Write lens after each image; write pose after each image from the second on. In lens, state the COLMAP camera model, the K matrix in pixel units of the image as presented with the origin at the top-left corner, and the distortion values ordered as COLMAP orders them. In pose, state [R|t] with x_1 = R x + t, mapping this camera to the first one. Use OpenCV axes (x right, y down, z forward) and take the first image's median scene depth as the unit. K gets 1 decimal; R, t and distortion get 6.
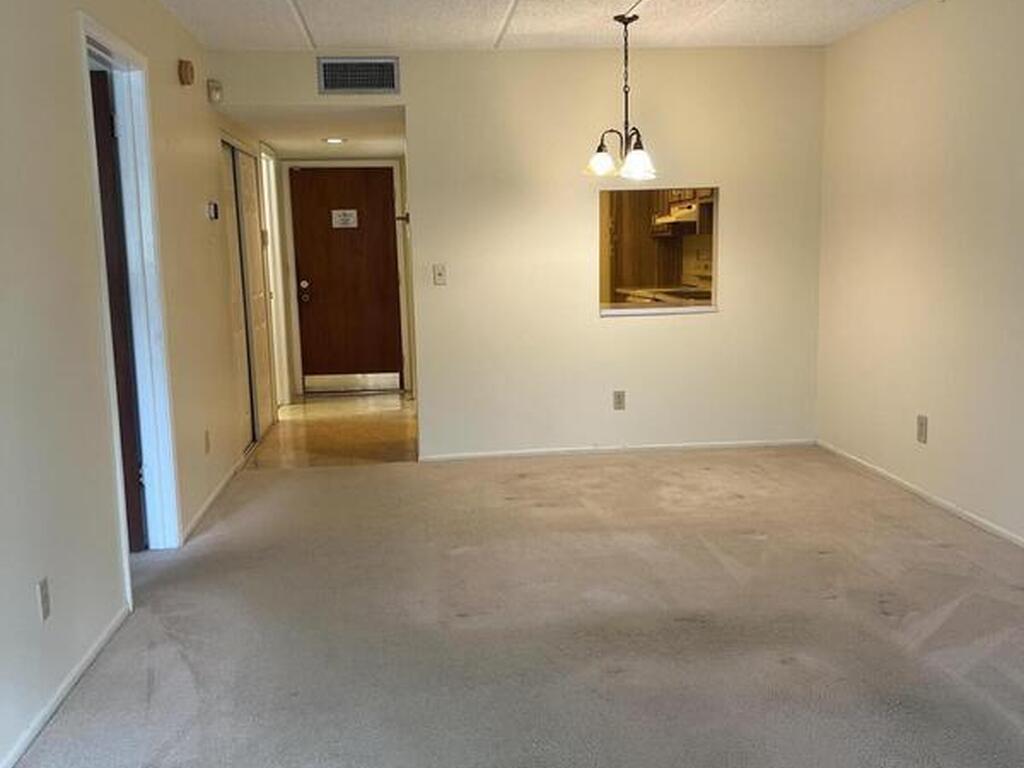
lens RADIAL K [[907.0, 0, 512.0], [0, 907.0, 384.0], [0, 0, 1]] dist [0.083947, -0.000556]
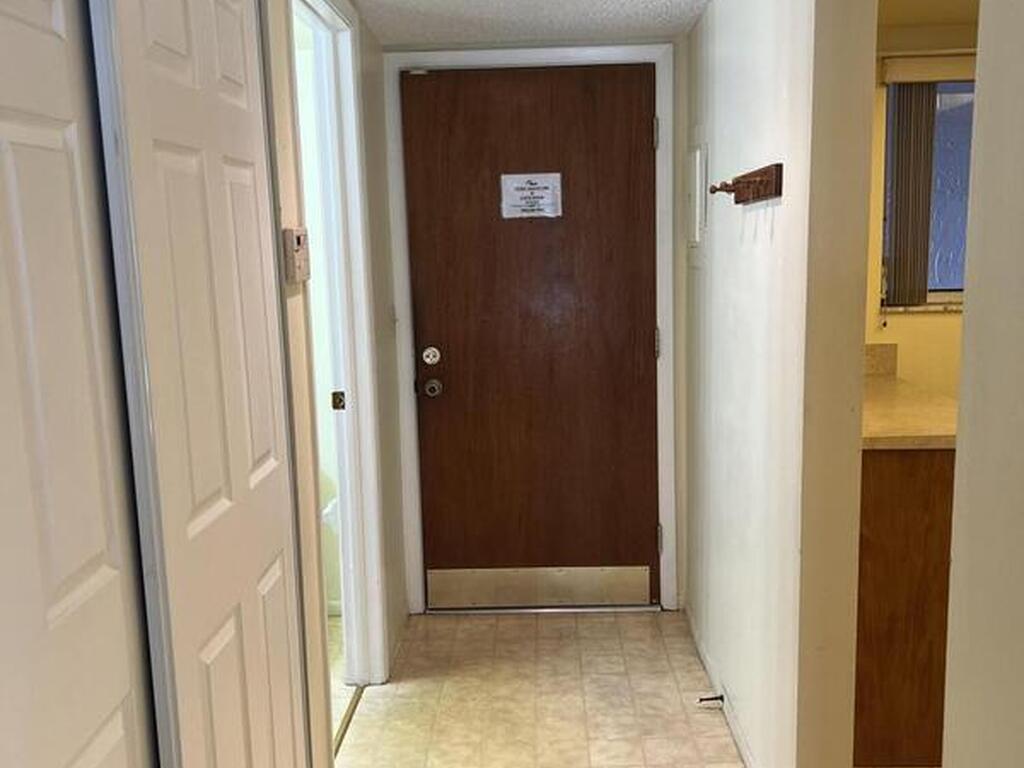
lens RADIAL K [[907.0, 0, 512.0], [0, 907.0, 384.0], [0, 0, 1]] dist [0.083947, -0.000556]
pose [[0.990546, 0.016958, -0.136129, -0.135013], [-0.015553, 0.999814, 0.011376, -0.101963], [0.136297, -0.009151, 0.990626, 0.595918]]
